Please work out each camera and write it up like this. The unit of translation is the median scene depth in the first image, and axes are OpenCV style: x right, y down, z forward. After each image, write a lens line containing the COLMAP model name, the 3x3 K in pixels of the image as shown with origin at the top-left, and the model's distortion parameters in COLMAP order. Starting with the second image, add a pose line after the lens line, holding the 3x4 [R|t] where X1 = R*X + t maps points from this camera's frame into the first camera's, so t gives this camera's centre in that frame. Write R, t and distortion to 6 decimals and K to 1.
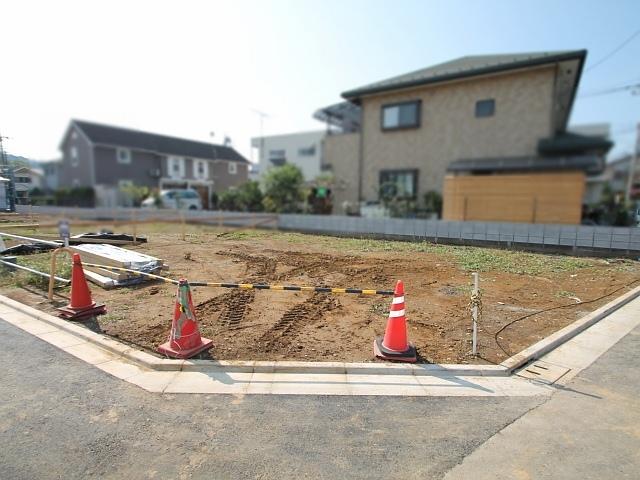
lens RADIAL K [[342.3, 0, 325.9], [0, 342.3, 242.3], [0, 0, 1]] dist [0.016868, -0.019958]
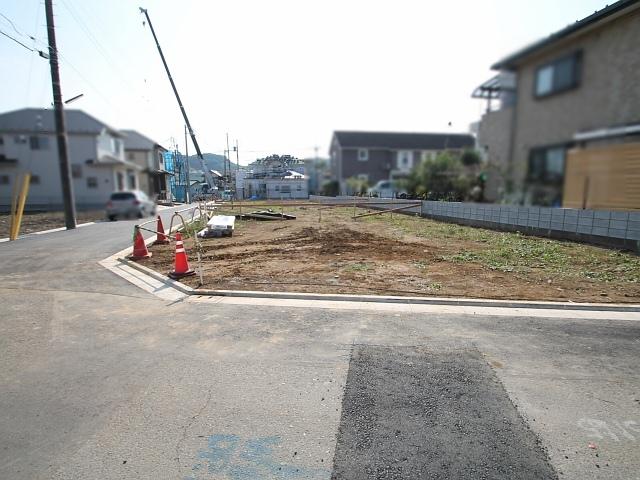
lens RADIAL K [[342.3, 0, 325.9], [0, 342.3, 242.3], [0, 0, 1]] dist [0.016868, -0.019958]
pose [[0.703950, 0.088202, -0.704751, 0.221766], [-0.067526, 0.996076, 0.057212, 0.001501], [0.707032, 0.007315, 0.707144, 0.034543]]
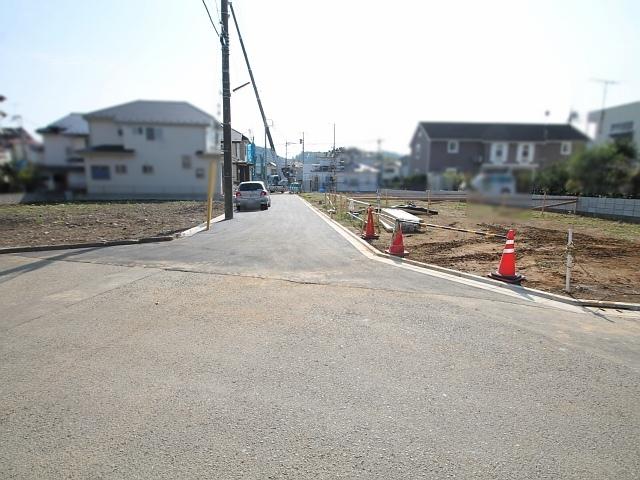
lens RADIAL K [[342.3, 0, 325.9], [0, 342.3, 242.3], [0, 0, 1]] dist [0.016868, -0.019958]
pose [[0.614508, 0.124207, -0.779071, 0.100957], [-0.092660, 0.992057, 0.085075, 0.012966], [0.783450, 0.019909, 0.621136, -0.063574]]
